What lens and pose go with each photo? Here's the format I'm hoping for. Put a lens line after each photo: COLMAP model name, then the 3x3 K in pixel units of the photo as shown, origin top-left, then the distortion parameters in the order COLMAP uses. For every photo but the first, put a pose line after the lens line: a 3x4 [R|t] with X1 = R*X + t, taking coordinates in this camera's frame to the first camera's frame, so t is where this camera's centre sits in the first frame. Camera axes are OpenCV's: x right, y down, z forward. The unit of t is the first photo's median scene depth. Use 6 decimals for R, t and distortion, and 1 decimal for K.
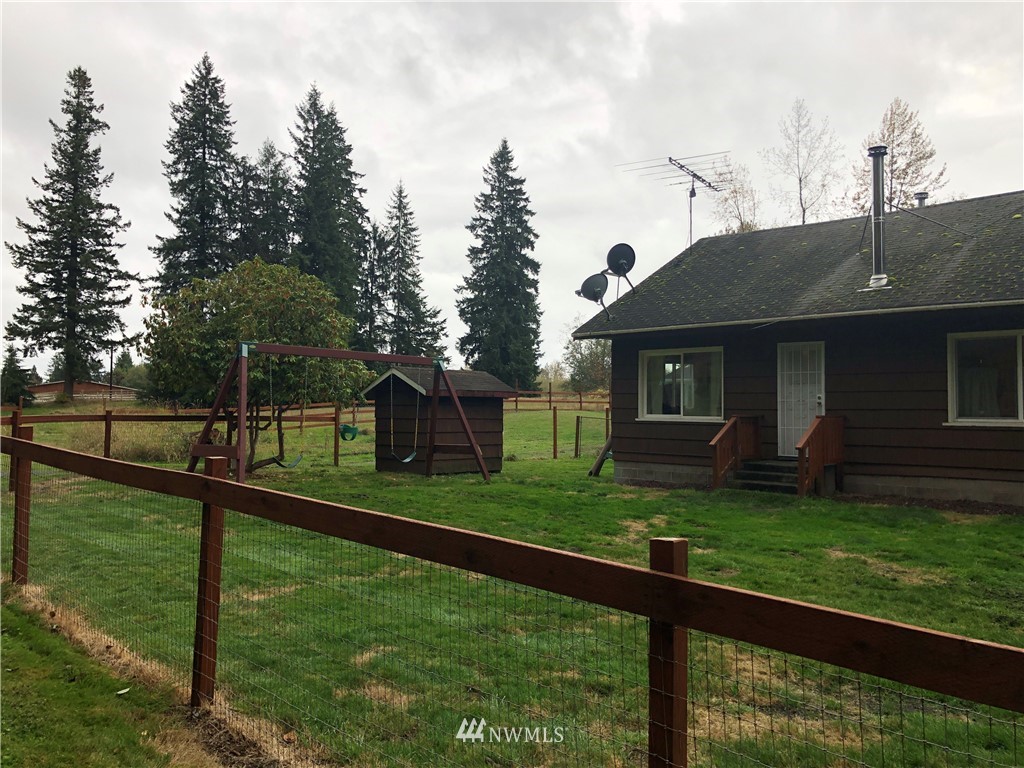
lens RADIAL K [[847.1, 0, 512.0], [0, 847.1, 384.0], [0, 0, 1]] dist [0.057459, -0.068459]
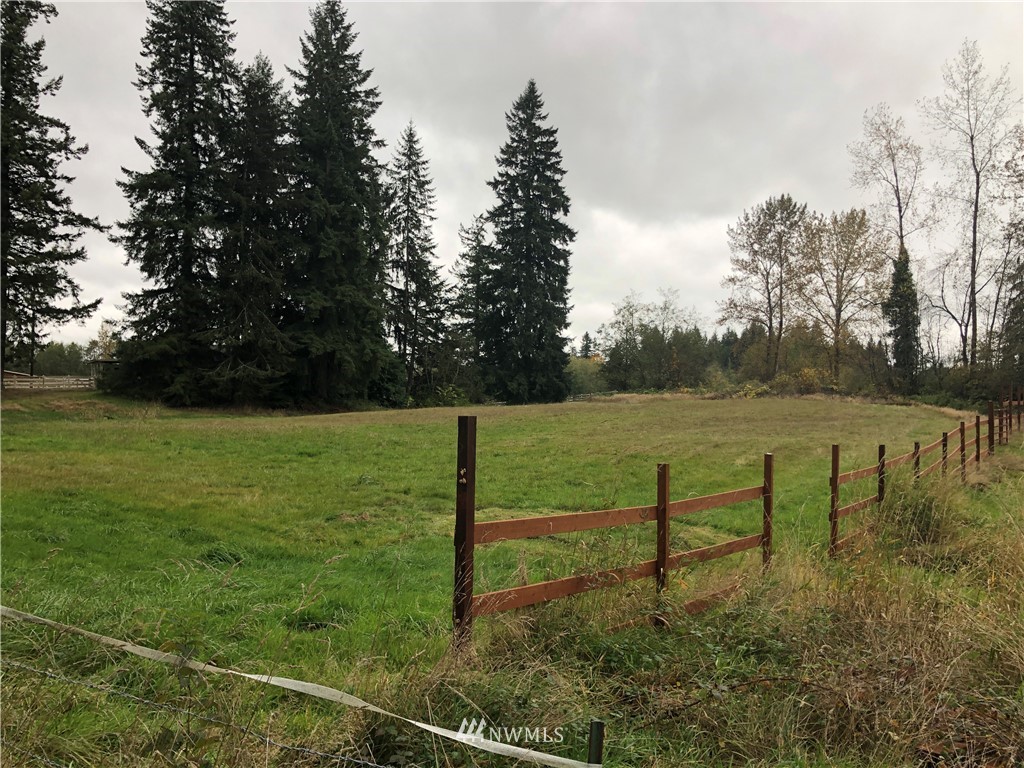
lens RADIAL K [[847.1, 0, 512.0], [0, 847.1, 384.0], [0, 0, 1]] dist [0.057459, -0.068459]
pose [[0.984652, 0.011050, 0.174179, -0.210547], [-0.014752, 0.999692, 0.019975, -0.007002], [-0.173905, -0.022238, 0.984511, 0.210570]]
